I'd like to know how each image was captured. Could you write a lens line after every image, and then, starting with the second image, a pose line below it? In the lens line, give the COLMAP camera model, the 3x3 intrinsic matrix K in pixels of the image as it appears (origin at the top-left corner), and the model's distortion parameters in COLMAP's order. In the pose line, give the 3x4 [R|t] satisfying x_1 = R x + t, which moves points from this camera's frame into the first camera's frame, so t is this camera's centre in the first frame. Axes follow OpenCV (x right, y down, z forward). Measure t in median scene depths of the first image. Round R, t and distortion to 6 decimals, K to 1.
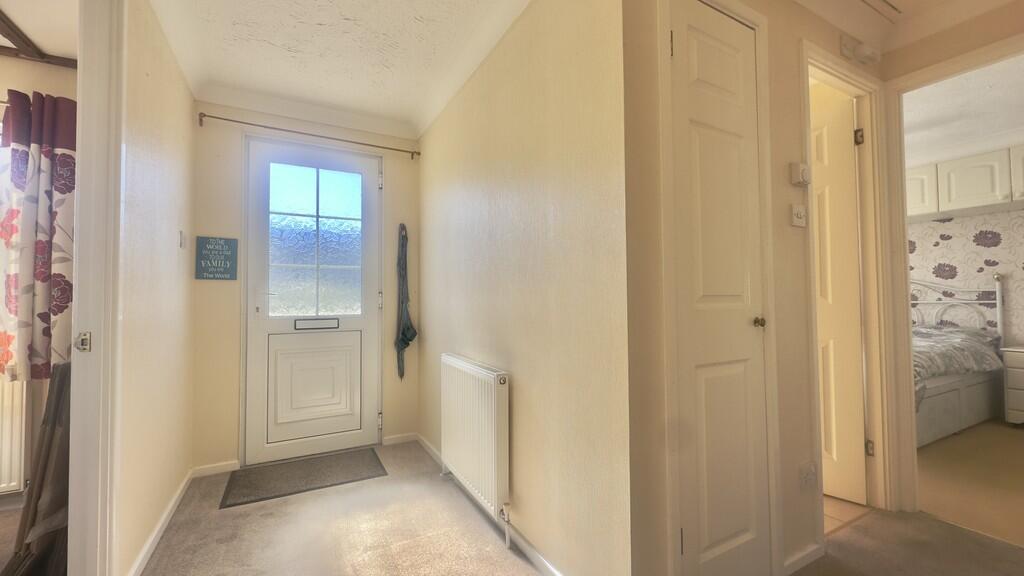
lens RADIAL K [[408.3, 0, 511.7], [0, 408.3, 288.2], [0, 0, 1]] dist [-0.004013, 0.001527]
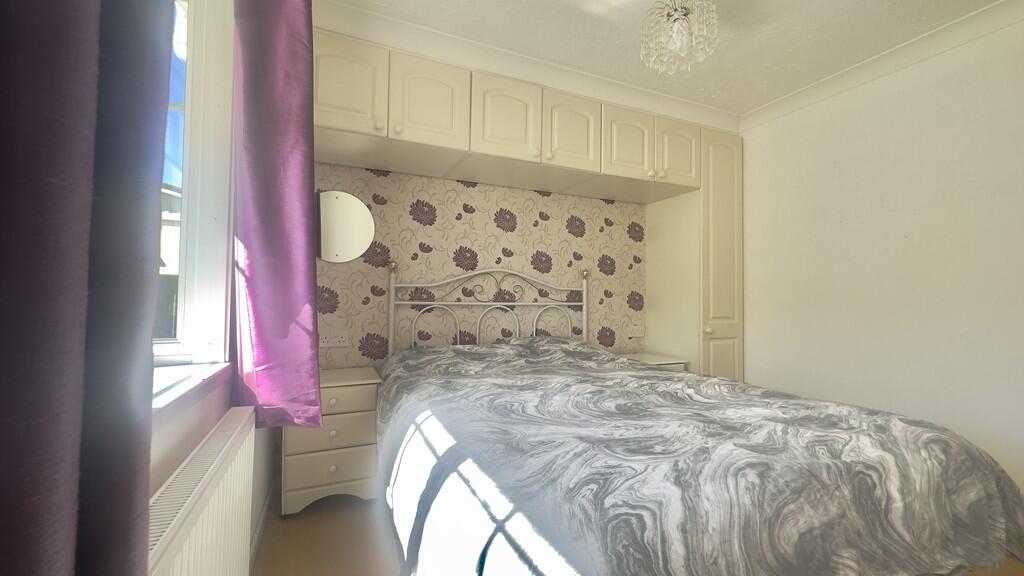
lens RADIAL K [[408.3, 0, 539.5], [0, 408.3, 298.0], [0, 0, 1]] dist [-0.004013, 0.001527]
pose [[0.078816, 0.009839, 0.996841, 0.354524], [-0.038430, 0.999238, -0.006825, 0.030345], [-0.996148, -0.037771, 0.079134, 1.013067]]
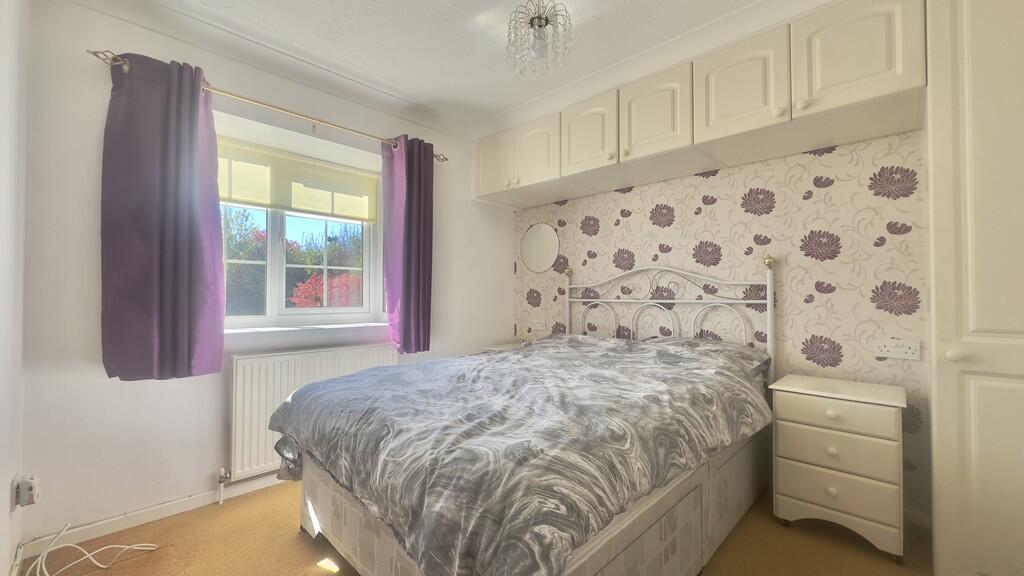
lens RADIAL K [[408.3, 0, 509.6], [0, 408.3, 291.1], [0, 0, 1]] dist [-0.004013, 0.001527]
pose [[0.955348, 0.008837, 0.295351, 0.622651], [-0.013661, 0.999805, 0.014272, 0.013399], [-0.295167, -0.017670, 0.955282, 0.514621]]
